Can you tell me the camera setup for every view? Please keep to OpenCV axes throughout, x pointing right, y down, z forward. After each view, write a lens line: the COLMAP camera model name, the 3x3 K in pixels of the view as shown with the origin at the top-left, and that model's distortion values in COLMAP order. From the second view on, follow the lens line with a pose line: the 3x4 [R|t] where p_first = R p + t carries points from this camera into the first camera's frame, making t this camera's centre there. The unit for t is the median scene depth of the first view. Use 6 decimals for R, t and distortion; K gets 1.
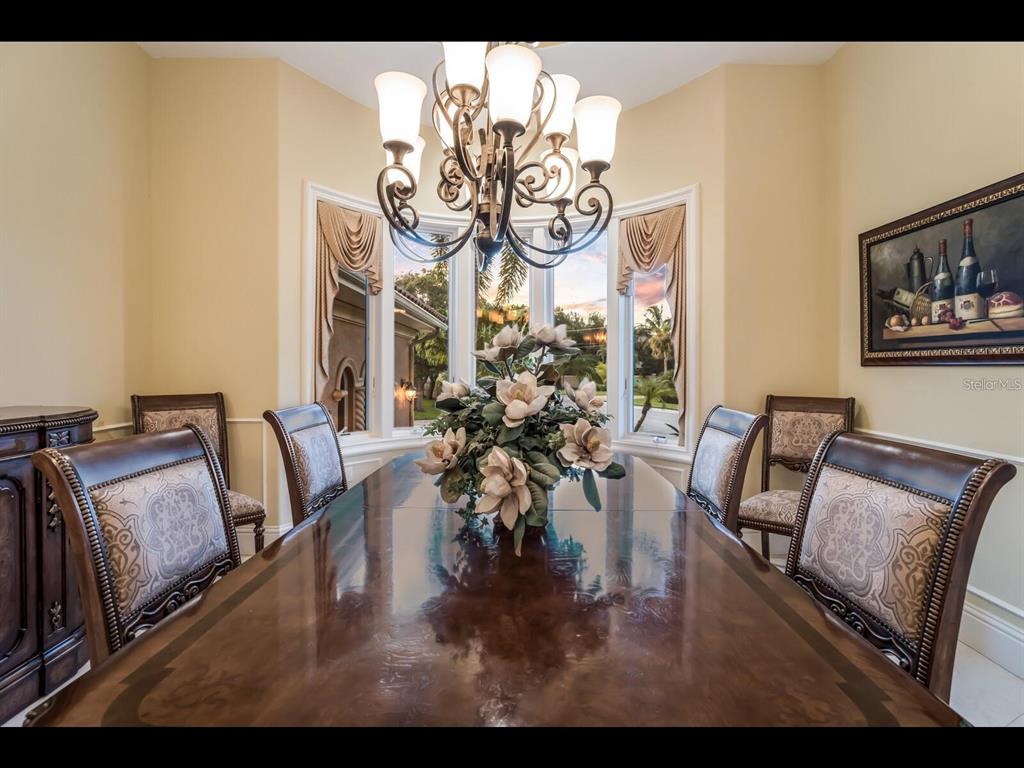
lens RADIAL K [[477.6, 0, 508.9], [0, 477.6, 383.0], [0, 0, 1]] dist [-0.038630, 0.012809]
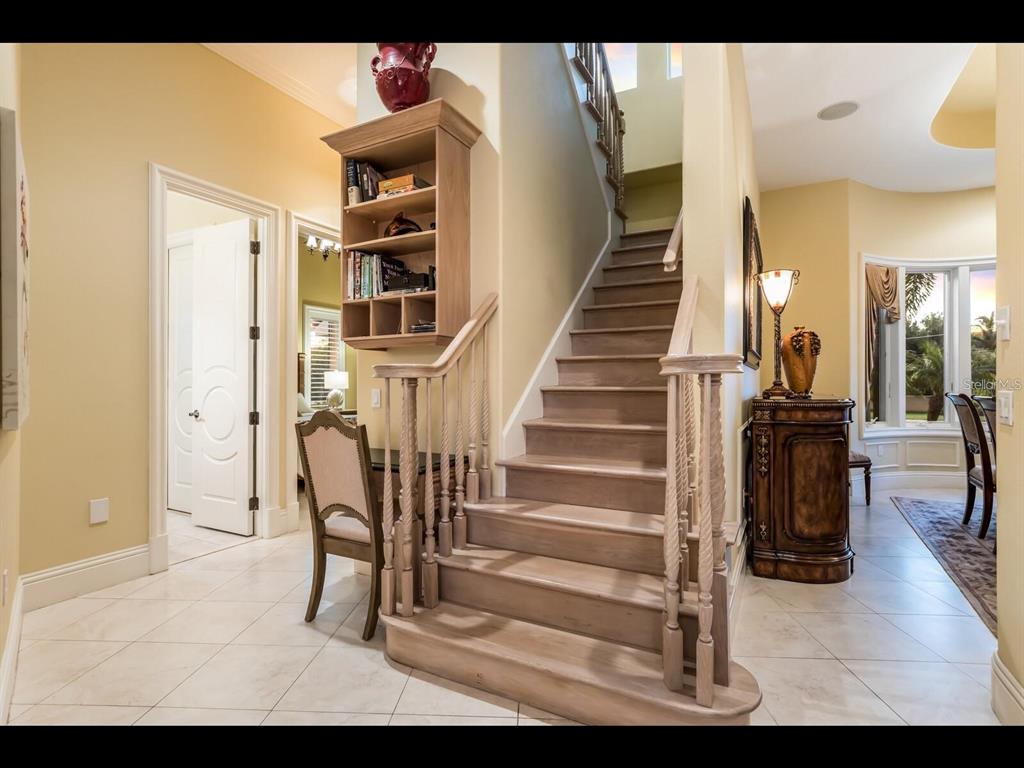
lens RADIAL K [[517.8, 0, 512.0], [0, 517.8, 384.0], [0, 0, 1]] dist [-0.001071, -0.000215]
pose [[0.886791, -0.000446, -0.462170, -0.849406], [-0.016729, 0.999313, -0.033063, 0.088504], [0.461867, 0.037052, 0.886175, -1.261192]]
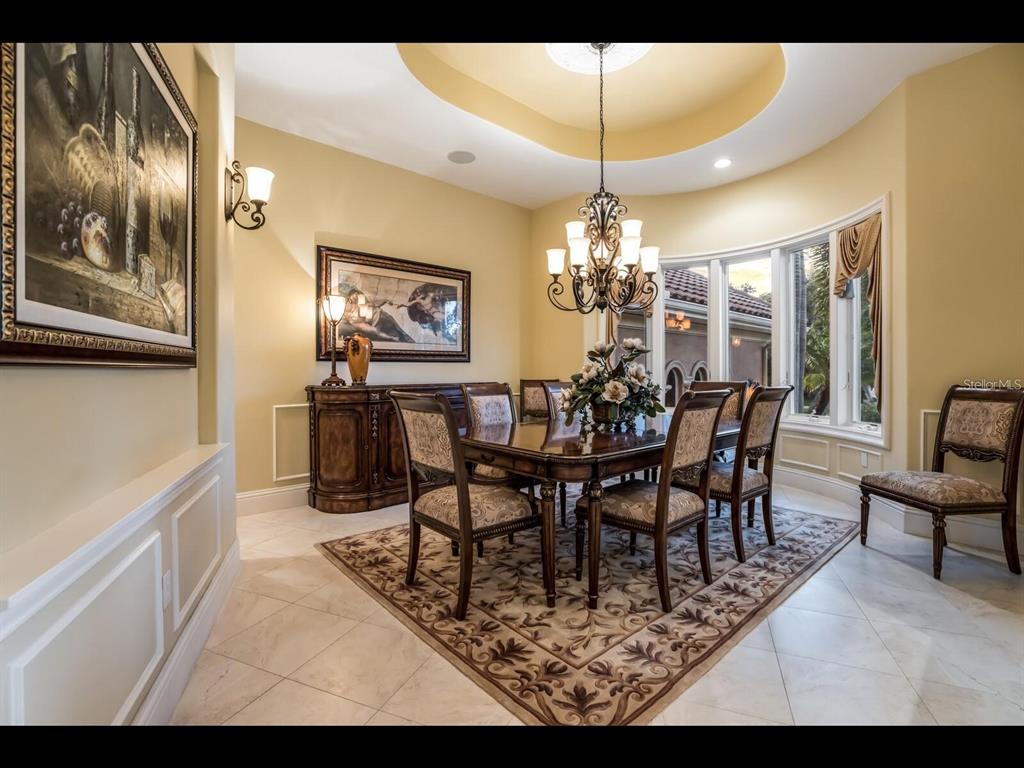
lens RADIAL K [[467.3, 0, 514.4], [0, 467.3, 378.2], [0, 0, 1]] dist [-0.004232, -0.000387]
pose [[0.671284, 0.004942, -0.741183, 0.796098], [-0.020594, 0.999716, -0.011985, 0.052055], [0.740914, 0.023309, 0.671195, -0.462859]]
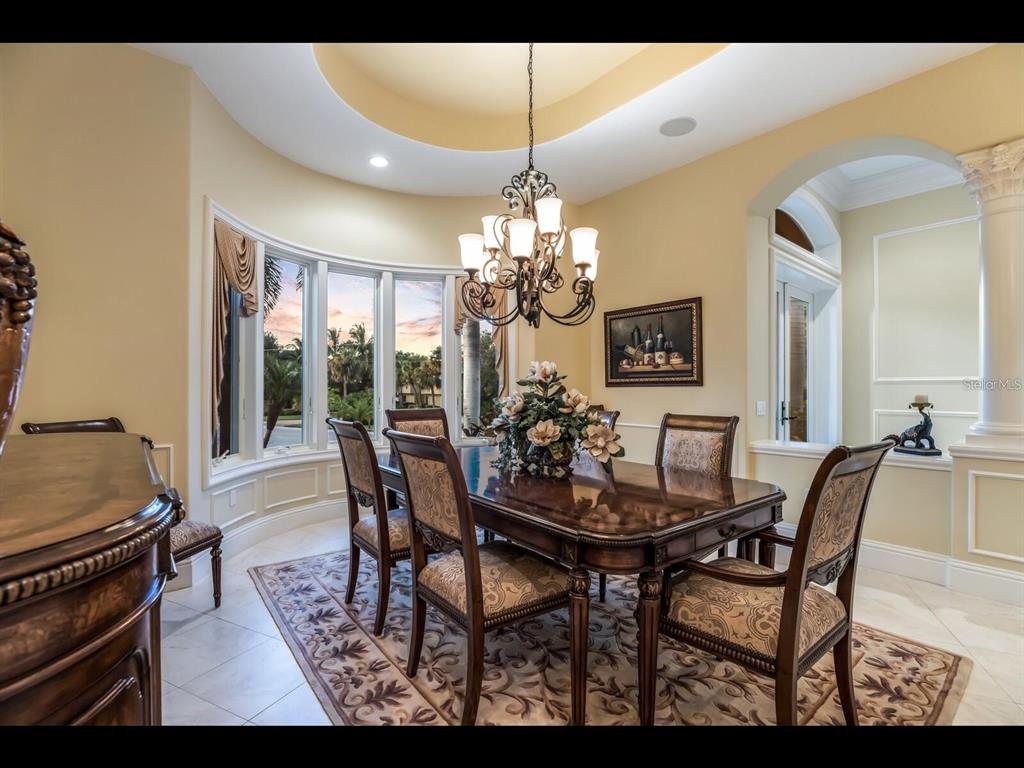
lens RADIAL K [[477.6, 0, 508.9], [0, 477.6, 383.0], [0, 0, 1]] dist [-0.038630, 0.012809]
pose [[0.776645, 0.005701, 0.629912, -0.720693], [0.025236, 0.998875, -0.040156, 0.013380], [-0.629432, 0.047083, 0.775628, -0.171377]]
